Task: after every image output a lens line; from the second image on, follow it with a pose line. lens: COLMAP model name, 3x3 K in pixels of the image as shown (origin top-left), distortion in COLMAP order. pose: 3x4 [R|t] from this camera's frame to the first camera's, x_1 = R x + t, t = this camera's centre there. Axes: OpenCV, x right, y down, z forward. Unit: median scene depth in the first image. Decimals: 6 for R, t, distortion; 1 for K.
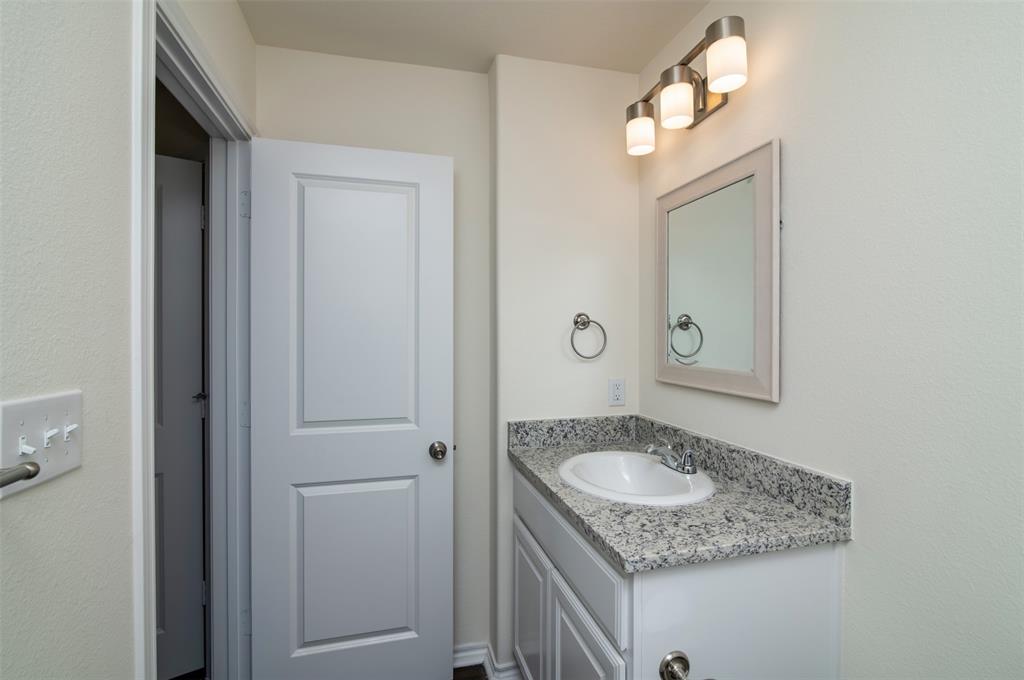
lens RADIAL K [[470.7, 0, 506.6], [0, 470.7, 336.1], [0, 0, 1]] dist [-0.011998, -0.000240]
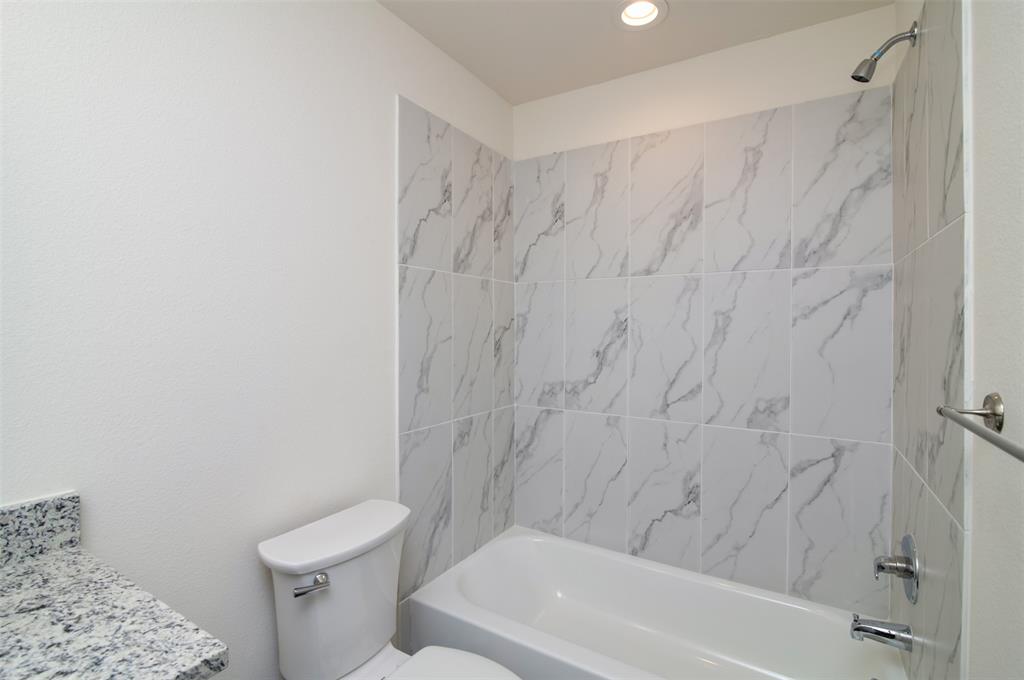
lens RADIAL K [[470.7, 0, 506.6], [0, 470.7, 336.1], [0, 0, 1]] dist [-0.011998, -0.000240]
pose [[-0.701246, -0.002774, 0.712914, -0.436449], [0.001320, 0.999986, 0.005188, 0.019909], [-0.712918, 0.004579, -0.701233, 1.016979]]
